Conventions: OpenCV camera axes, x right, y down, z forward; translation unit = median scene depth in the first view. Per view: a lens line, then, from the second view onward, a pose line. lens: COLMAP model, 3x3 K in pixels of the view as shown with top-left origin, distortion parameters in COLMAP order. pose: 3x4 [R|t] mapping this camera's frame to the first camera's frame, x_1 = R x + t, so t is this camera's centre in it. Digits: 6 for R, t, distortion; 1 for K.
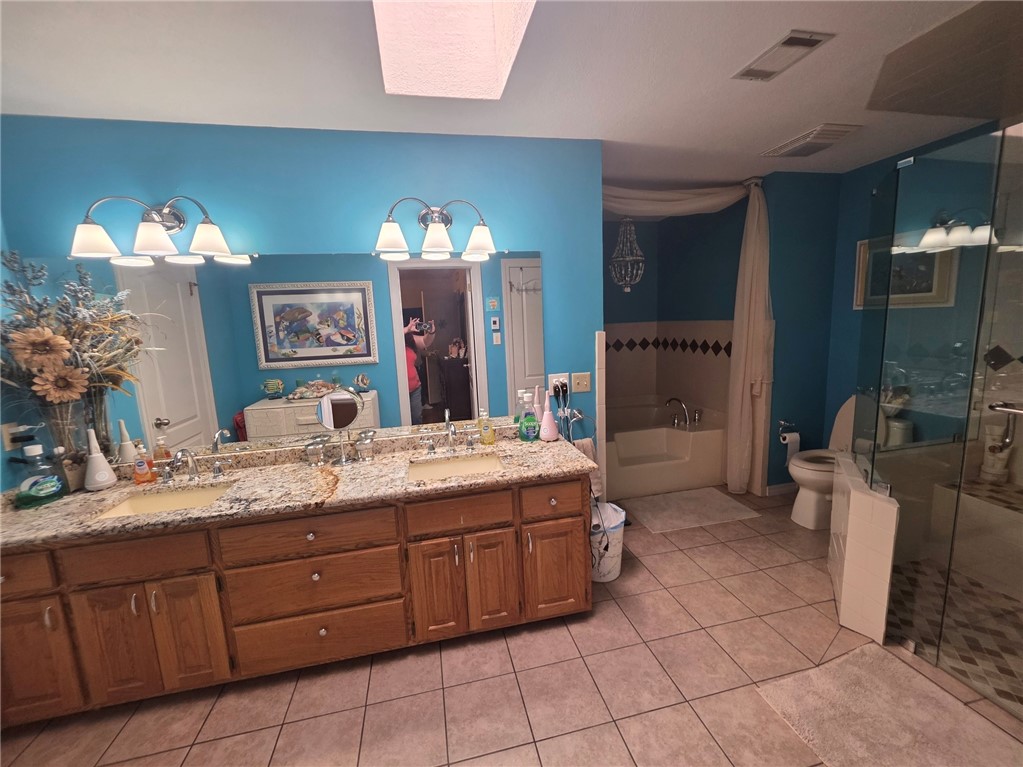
lens RADIAL K [[409.7, 0, 507.1], [0, 409.7, 381.5], [0, 0, 1]] dist [-0.000500, -0.000214]
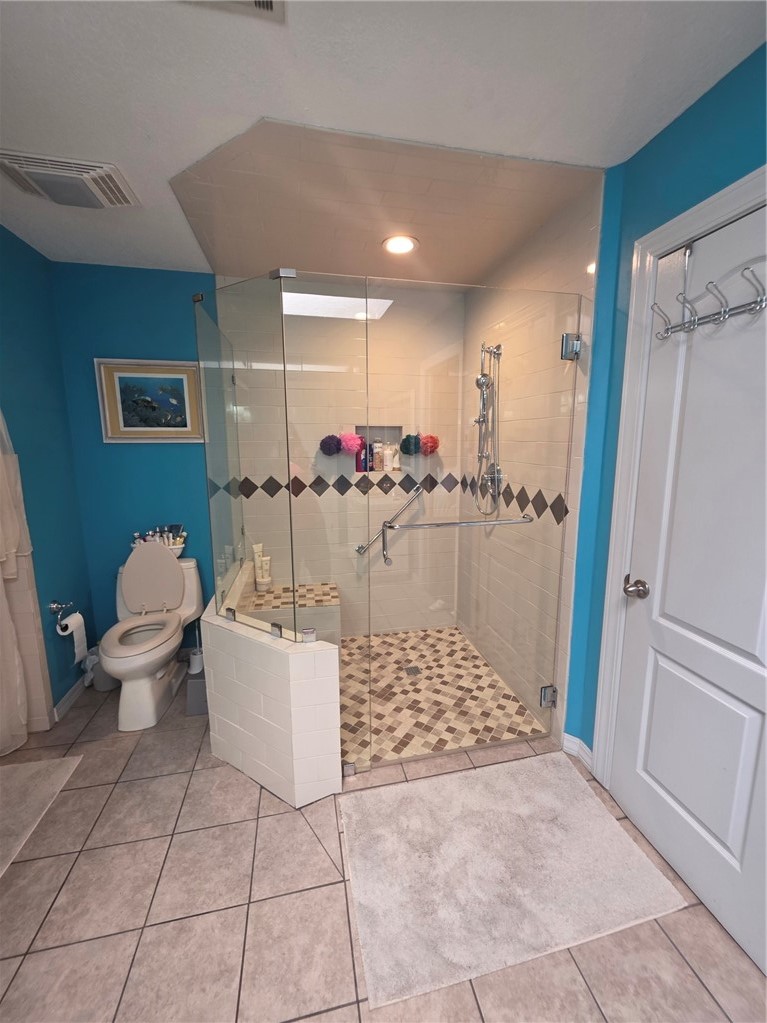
lens RADIAL K [[409.7, 0, 385.9], [0, 409.7, 506.0], [0, 0, 1]] dist [-0.000500, -0.000214]
pose [[0.002420, -0.111436, 0.993769, 0.028933], [0.151602, 0.982326, 0.109783, -0.065340], [-0.988439, 0.150392, 0.019271, 0.521818]]
